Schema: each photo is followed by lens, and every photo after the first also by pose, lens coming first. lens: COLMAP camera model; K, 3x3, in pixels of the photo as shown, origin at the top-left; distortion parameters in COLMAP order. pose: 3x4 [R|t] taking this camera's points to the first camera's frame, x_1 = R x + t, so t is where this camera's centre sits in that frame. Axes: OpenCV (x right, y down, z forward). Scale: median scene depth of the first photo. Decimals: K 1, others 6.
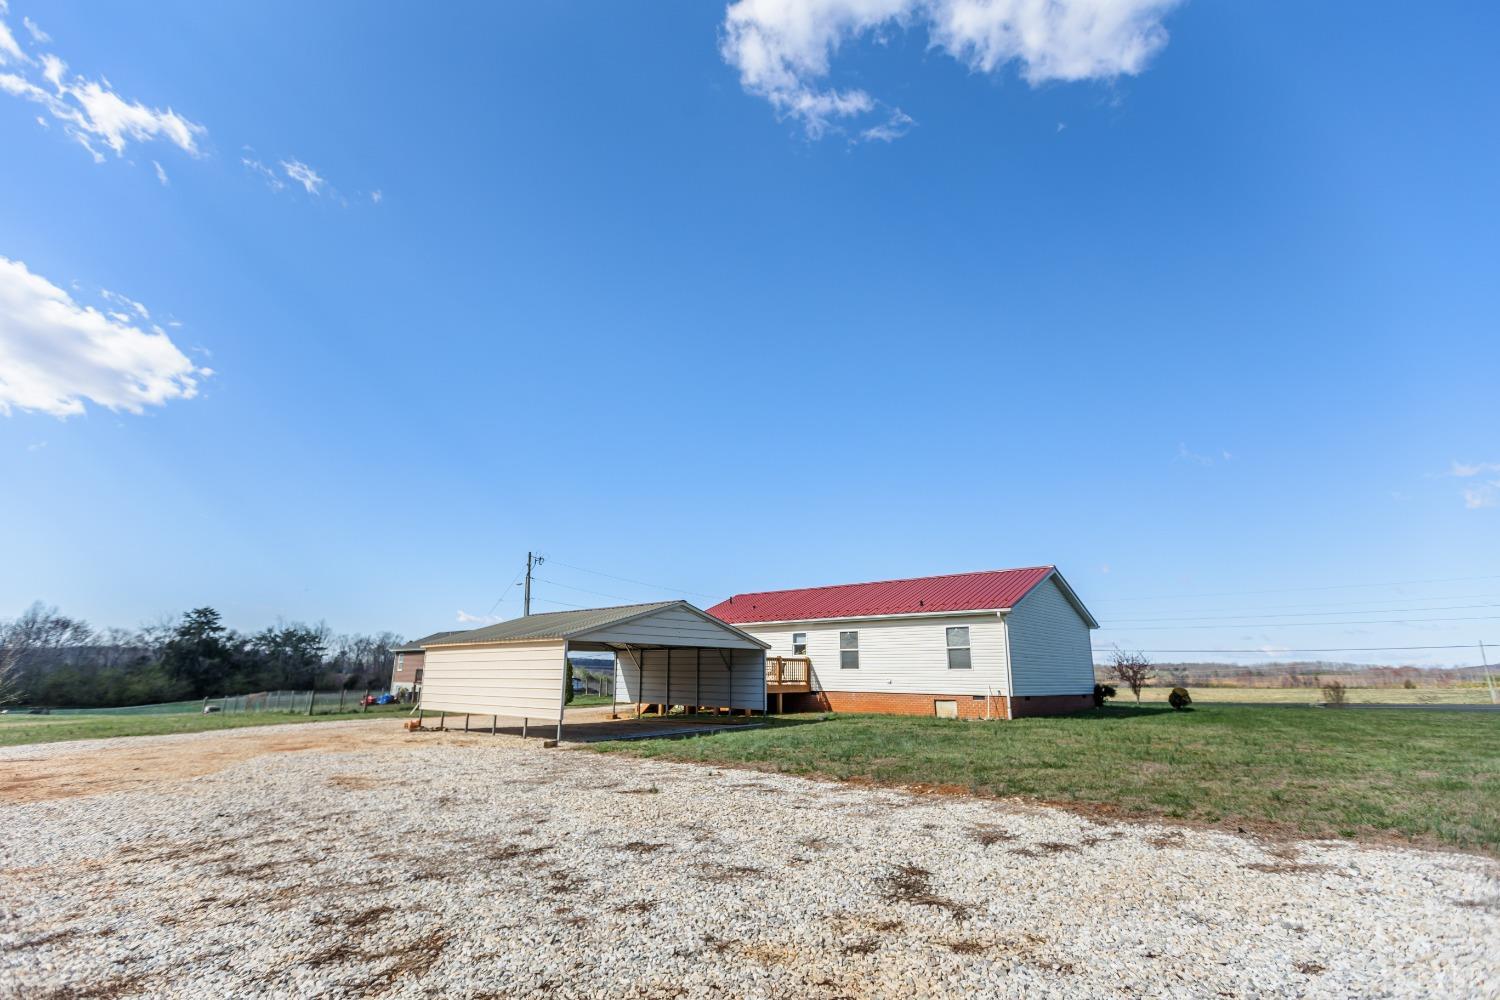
lens RADIAL K [[559.6, 0, 750.0], [0, 559.6, 500.0], [0, 0, 1]] dist [-0.001009, -0.000088]
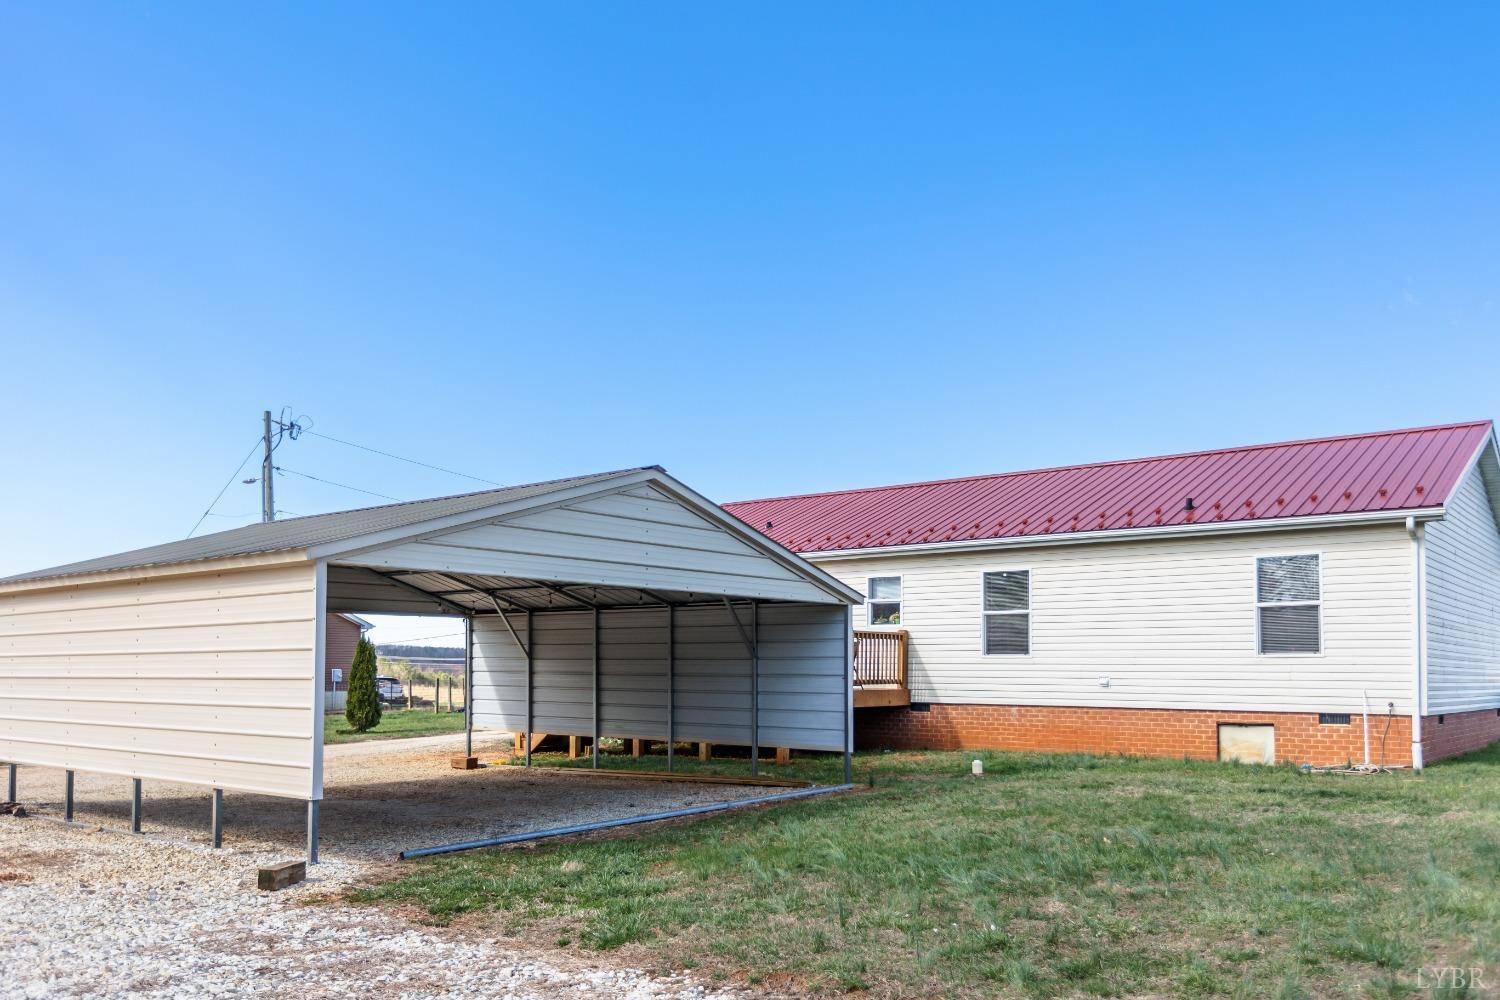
lens RADIAL K [[1117.8, 0, 750.0], [0, 1117.8, 500.0], [0, 0, 1]] dist [0.008302, 0.000199]
pose [[0.999763, 0.000200, 0.021782, -0.044437], [-0.003482, 0.988570, 0.150723, 0.055085], [-0.021503, -0.150763, 0.988336, 0.170206]]
